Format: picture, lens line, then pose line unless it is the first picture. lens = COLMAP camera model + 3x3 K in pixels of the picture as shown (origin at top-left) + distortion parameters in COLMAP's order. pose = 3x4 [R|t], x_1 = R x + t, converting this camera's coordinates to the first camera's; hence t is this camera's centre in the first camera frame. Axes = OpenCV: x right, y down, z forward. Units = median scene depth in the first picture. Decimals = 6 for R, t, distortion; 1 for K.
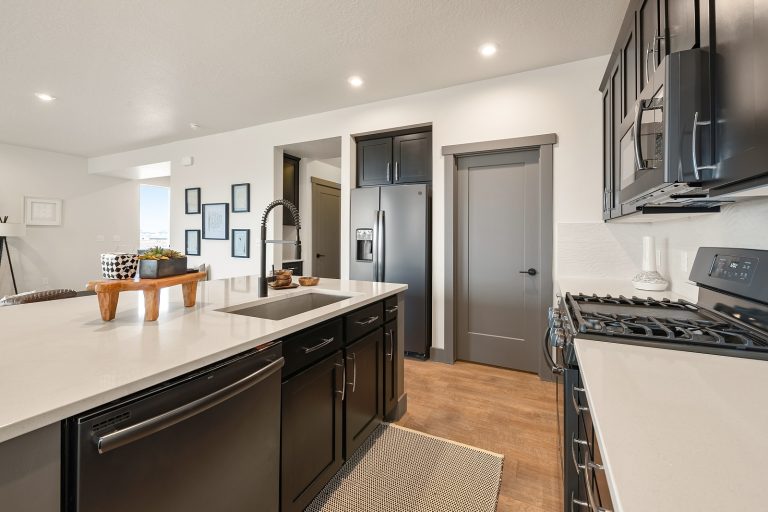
lens RADIAL K [[320.9, 0, 382.3], [0, 320.9, 231.7], [0, 0, 1]] dist [0.001328, 0.000071]
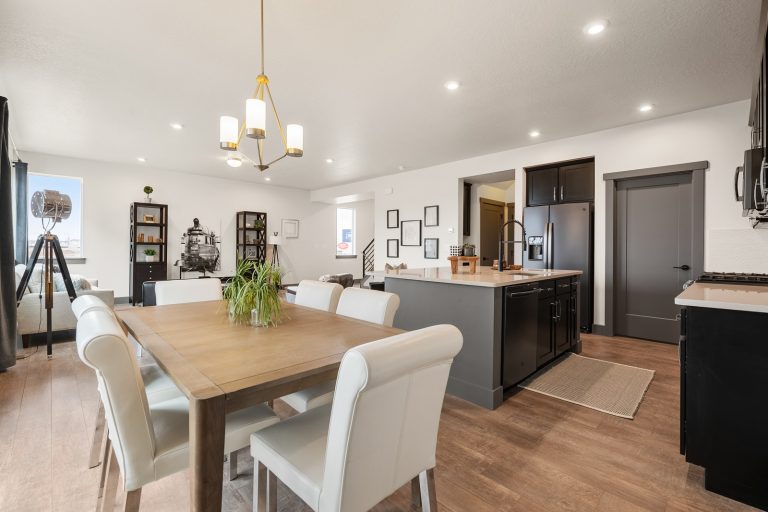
lens RADIAL K [[338.0, 0, 379.4], [0, 338.0, 248.0], [0, 0, 1]] dist [-0.002901, -0.000850]
pose [[0.941094, -0.000486, -0.338145, -0.194467], [0.004435, 0.999931, 0.010906, 0.021361], [0.338117, -0.011763, 0.941031, -0.575723]]
